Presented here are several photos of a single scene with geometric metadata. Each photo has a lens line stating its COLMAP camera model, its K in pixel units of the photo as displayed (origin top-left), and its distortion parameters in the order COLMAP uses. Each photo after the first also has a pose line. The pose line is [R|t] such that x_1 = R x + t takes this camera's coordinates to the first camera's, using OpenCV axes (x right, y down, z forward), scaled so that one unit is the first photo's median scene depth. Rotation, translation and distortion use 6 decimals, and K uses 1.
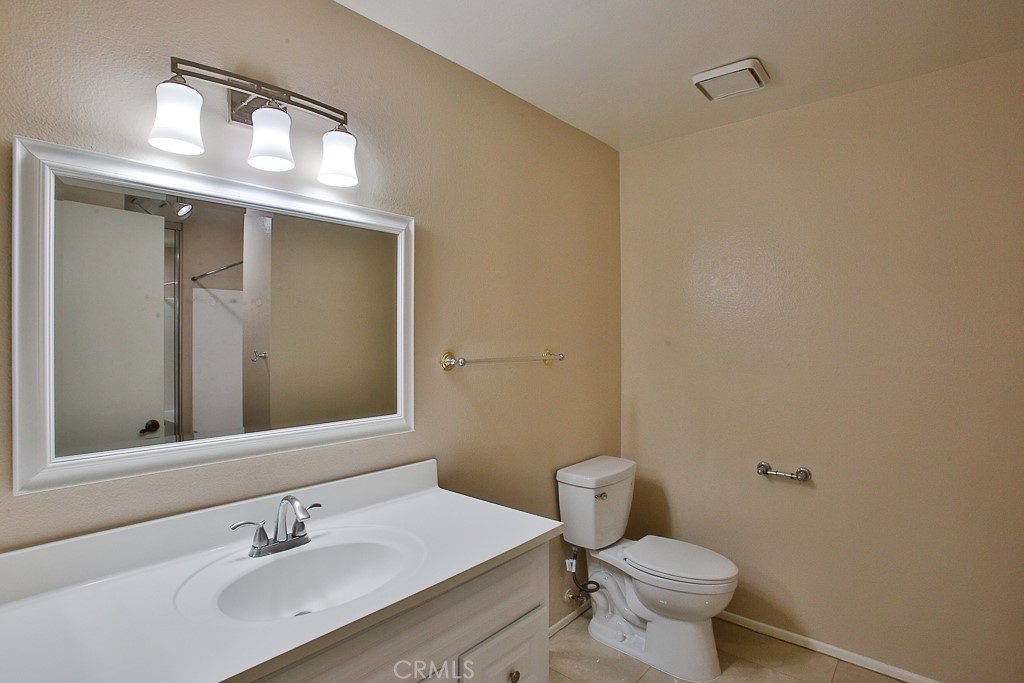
lens RADIAL K [[517.1, 0, 496.1], [0, 517.1, 334.4], [0, 0, 1]] dist [-0.076366, 0.035106]
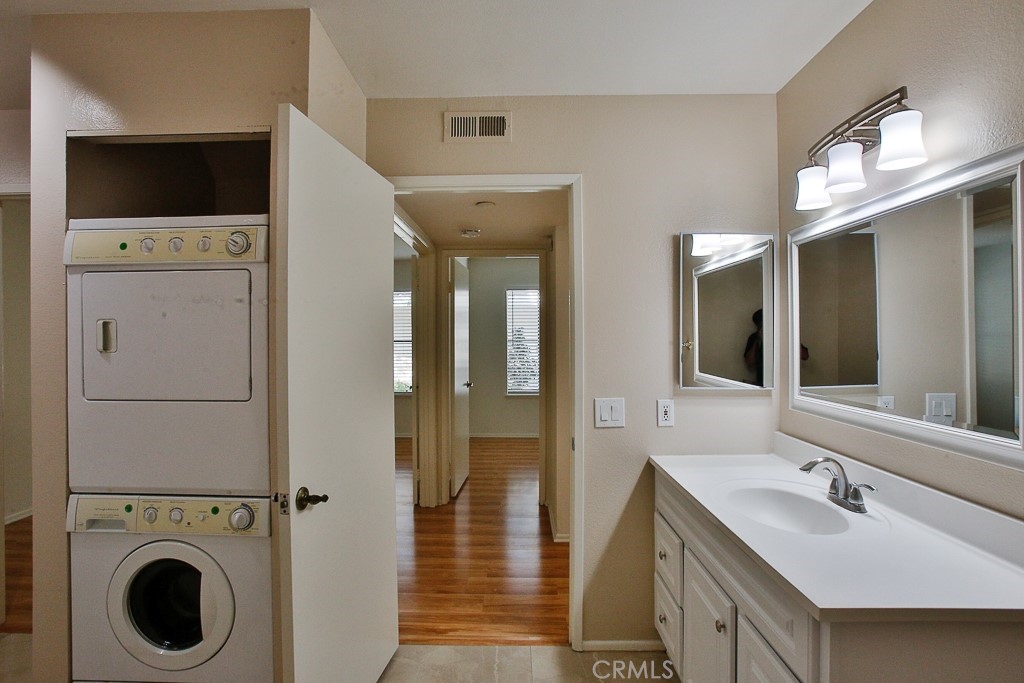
lens RADIAL K [[517.1, 0, 496.1], [0, 517.1, 334.4], [0, 0, 1]] dist [-0.076366, 0.035106]
pose [[-0.774118, -0.001644, -0.633039, 0.998078], [0.002642, 0.999980, -0.005828, 0.020967], [0.633036, -0.006185, -0.774098, 1.444275]]
